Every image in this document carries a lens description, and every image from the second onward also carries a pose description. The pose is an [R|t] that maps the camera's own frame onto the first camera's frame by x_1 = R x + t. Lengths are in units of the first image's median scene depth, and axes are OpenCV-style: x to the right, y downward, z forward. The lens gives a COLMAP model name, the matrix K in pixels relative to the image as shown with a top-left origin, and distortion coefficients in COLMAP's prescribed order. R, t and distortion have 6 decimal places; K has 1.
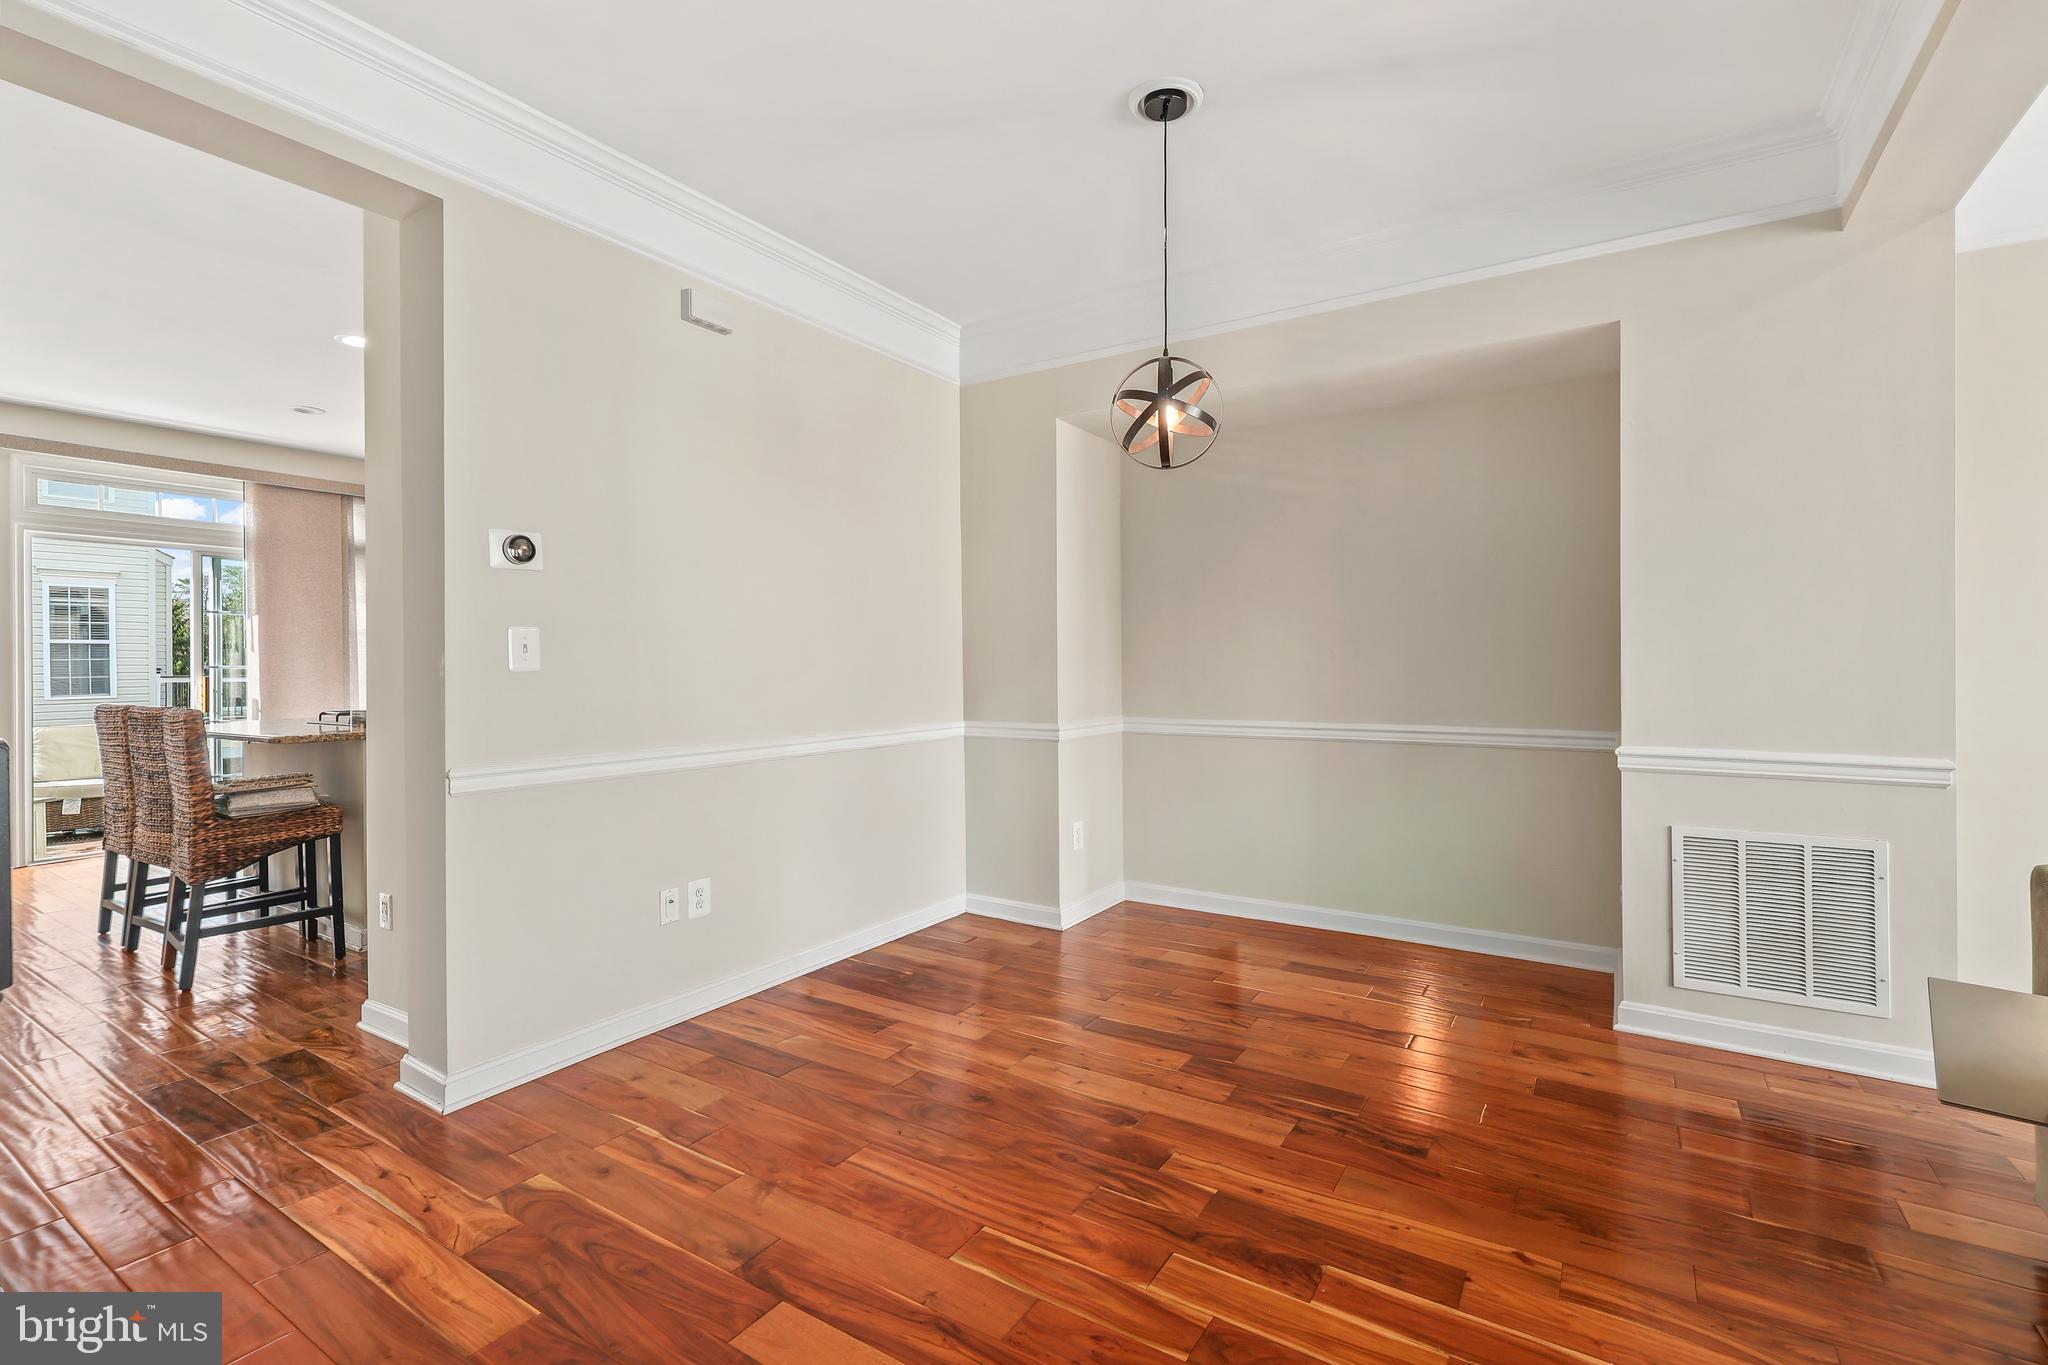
lens RADIAL K [[929.0, 0, 1026.1], [0, 929.0, 663.4], [0, 0, 1]] dist [0.000855, 0.000101]
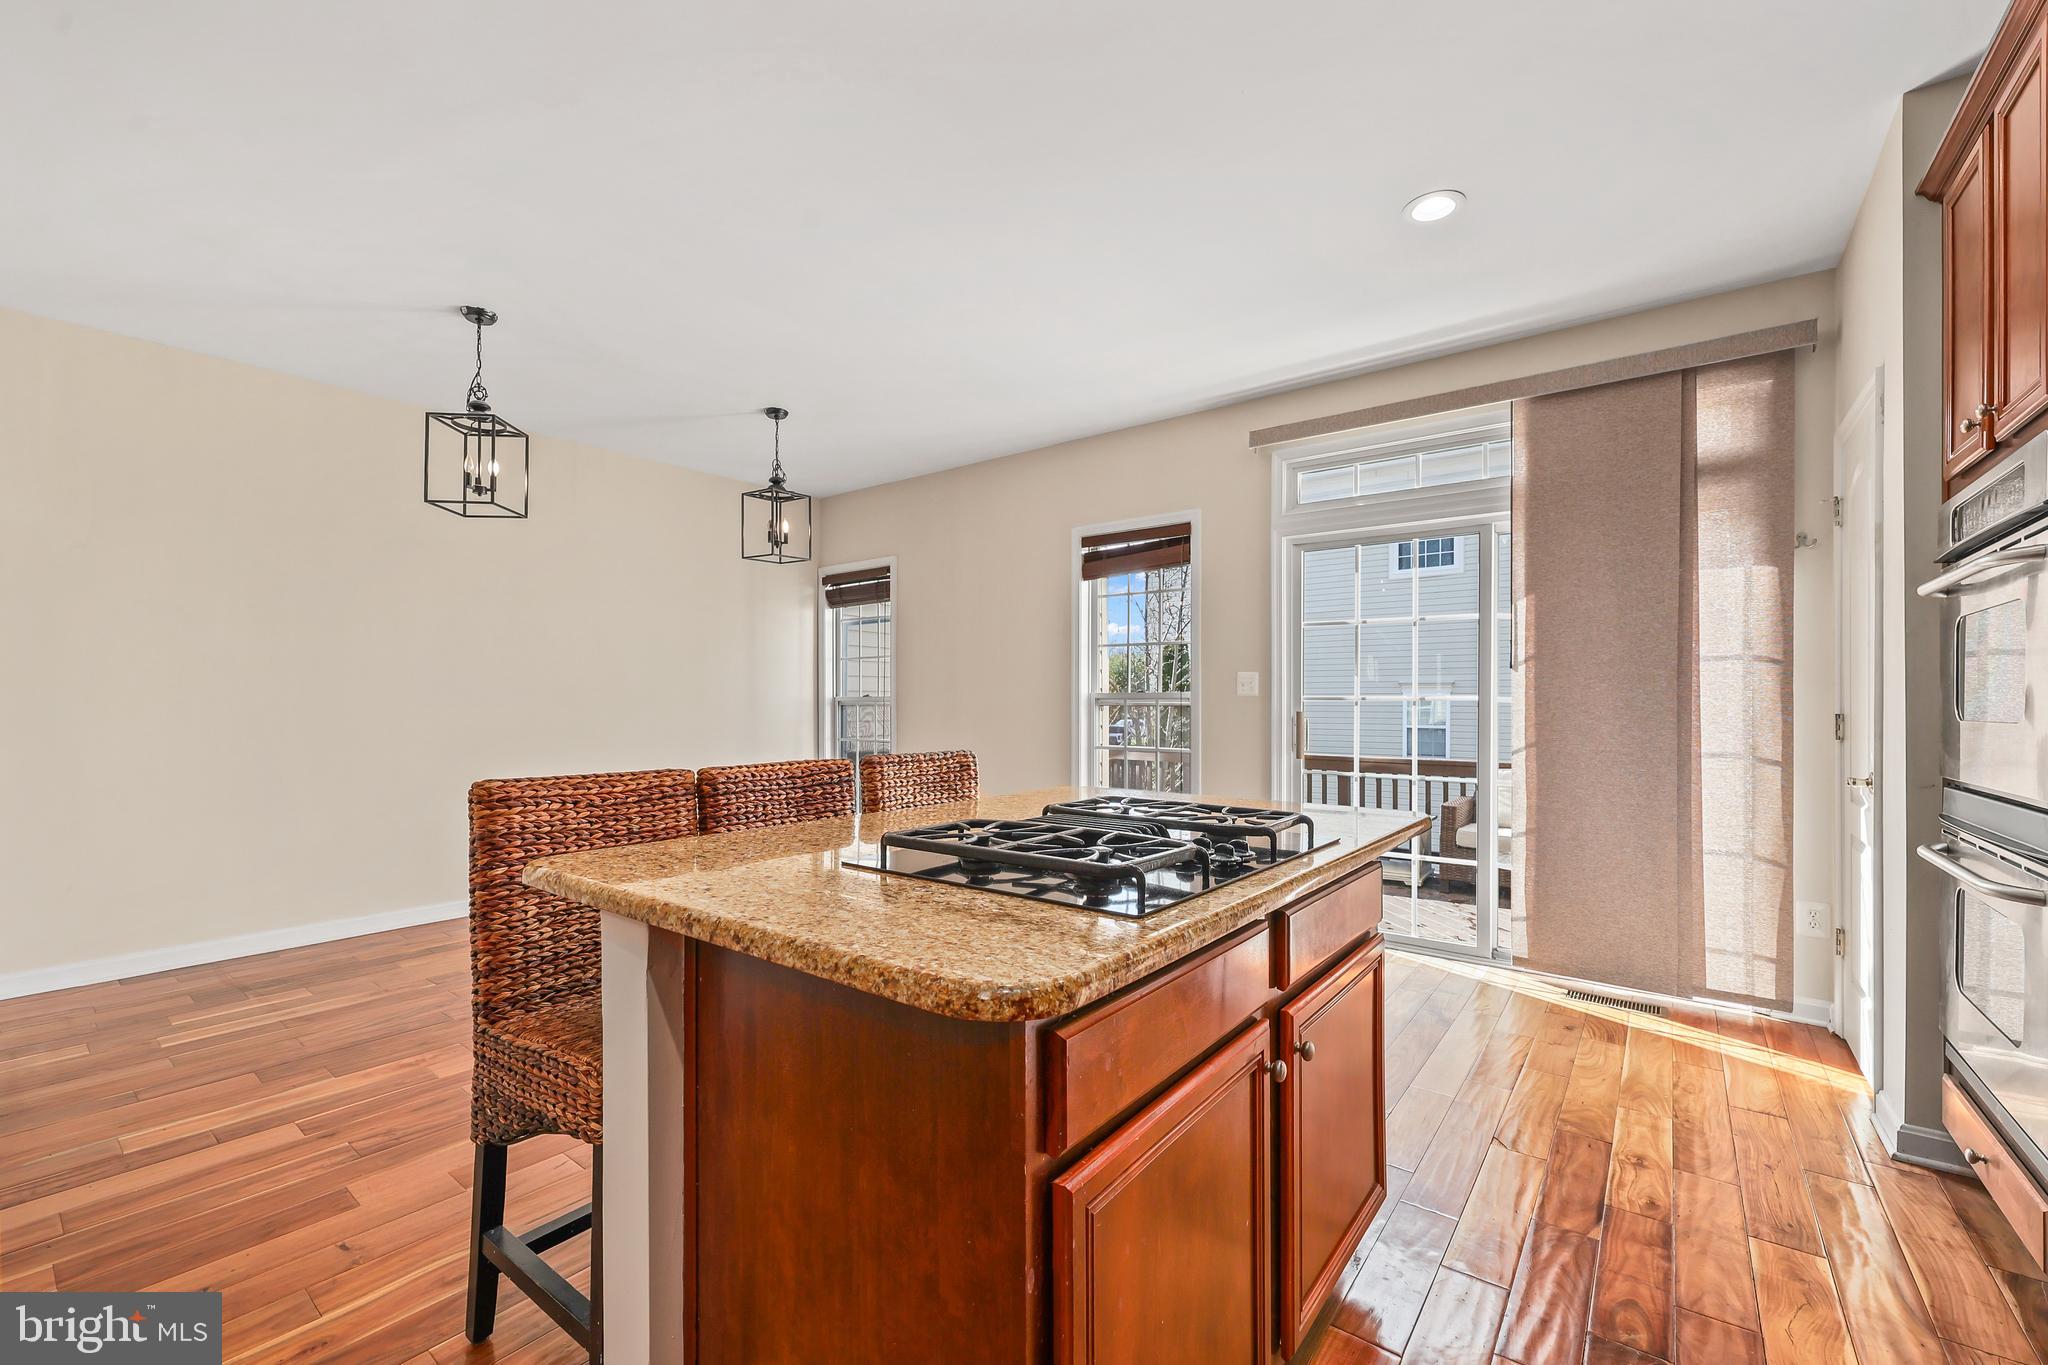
lens RADIAL K [[845.3, 0, 1029.1], [0, 845.3, 700.7], [0, 0, 1]] dist [-0.000511, -0.000112]
pose [[-0.080954, 0.004864, -0.996706, -0.241828], [-0.000502, 0.999988, 0.004921, 0.003493], [0.996718, 0.000899, -0.080951, 0.718345]]
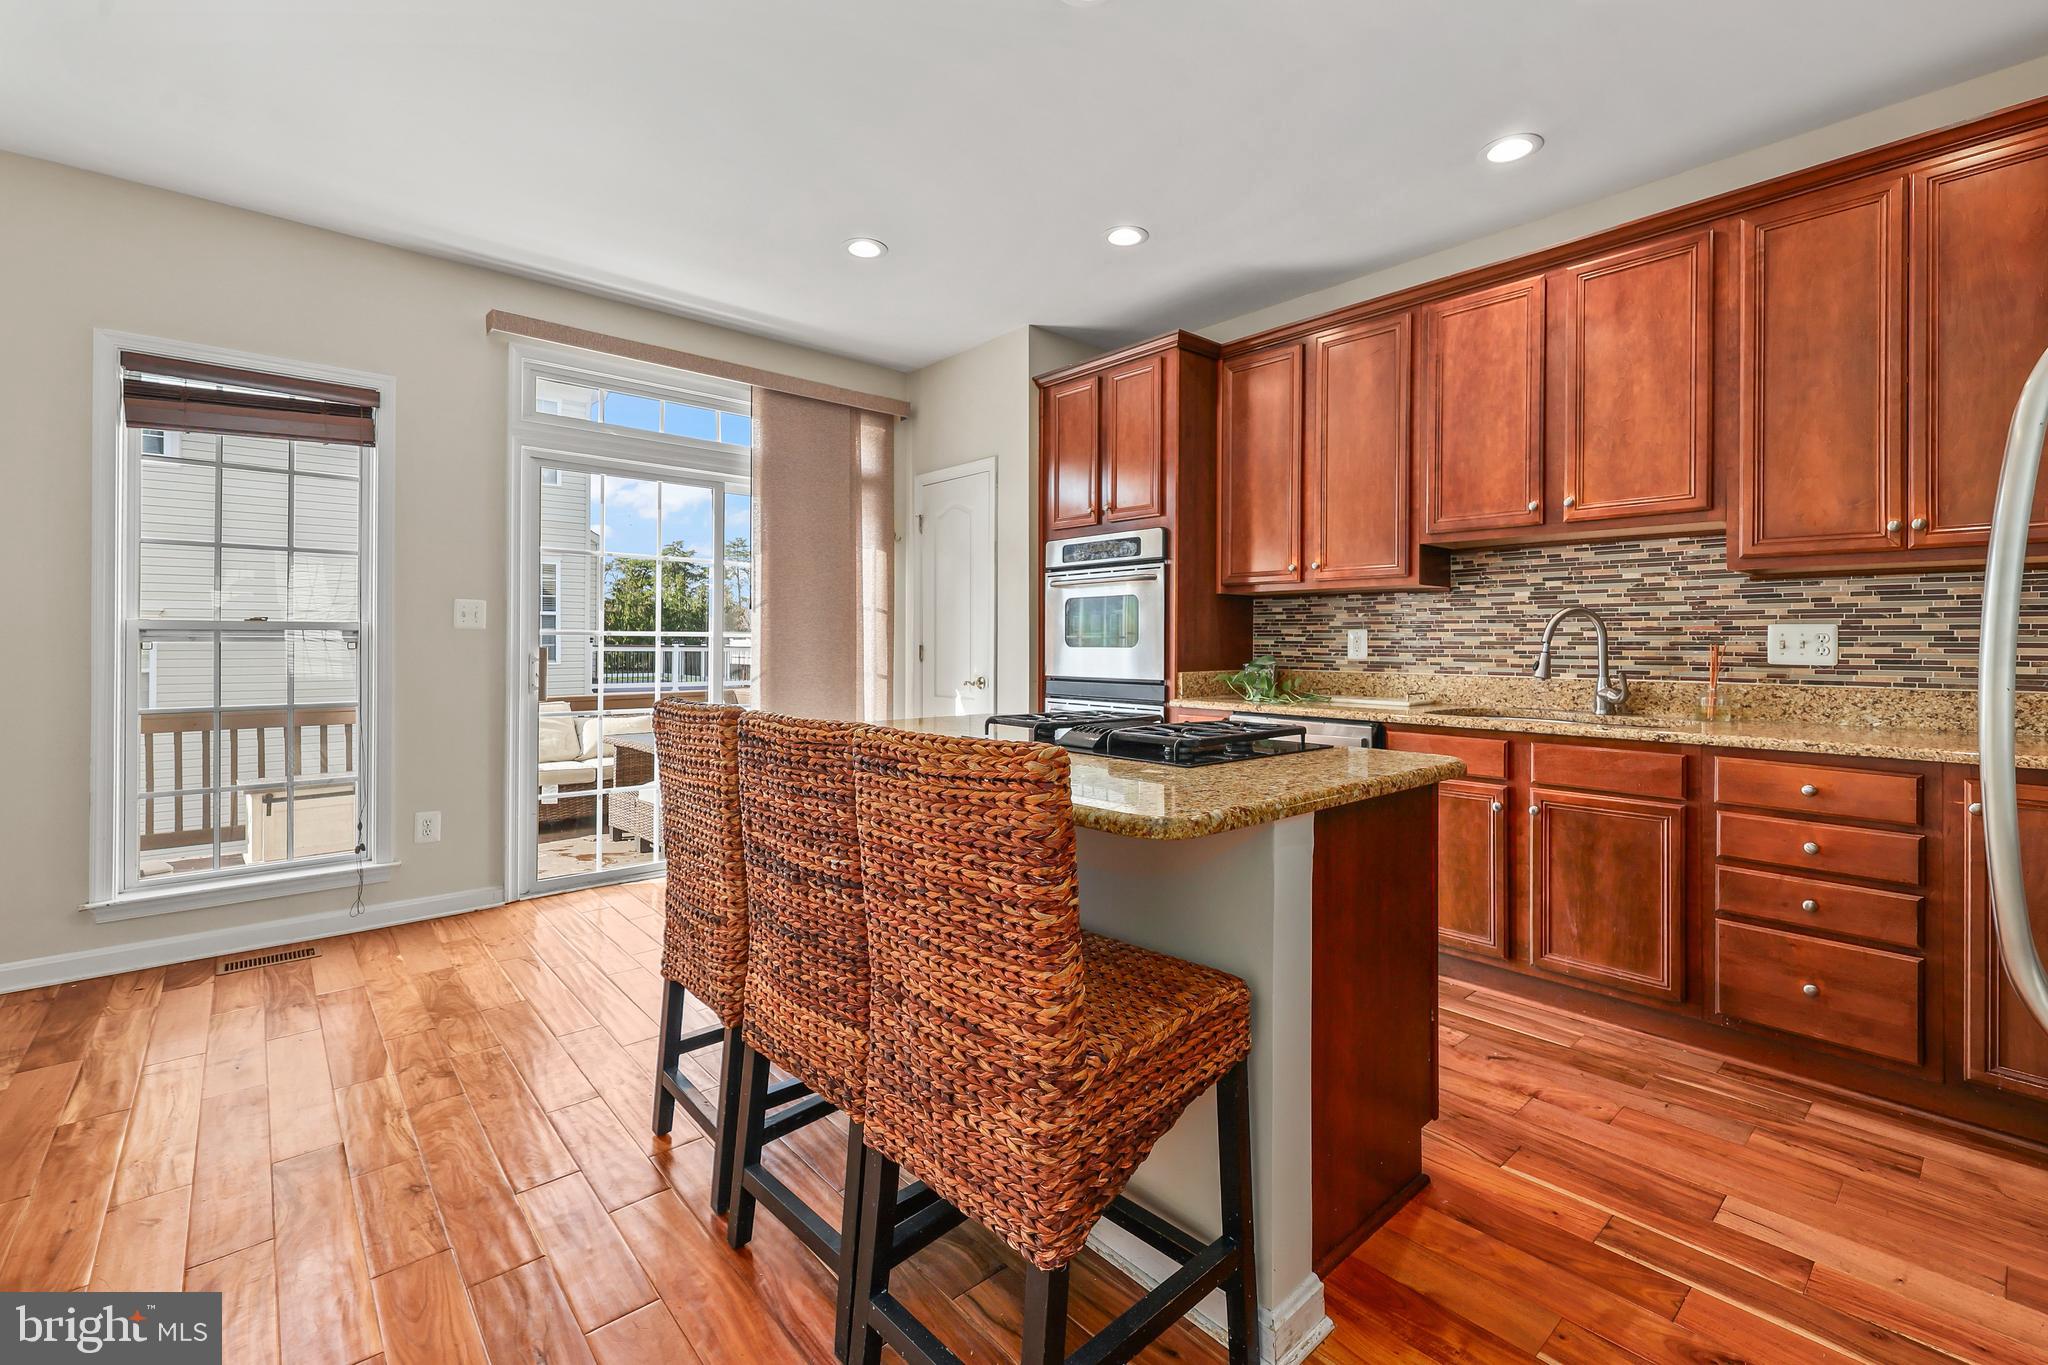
lens RADIAL K [[871.4, 0, 1025.1], [0, 871.4, 639.8], [0, 0, 1]] dist [0.000065, 0.000188]
pose [[0.963709, 0.009779, -0.266774, -0.436598], [-0.009967, 0.999950, 0.000649, 0.005909], [0.266767, 0.002033, 0.963759, 0.379750]]
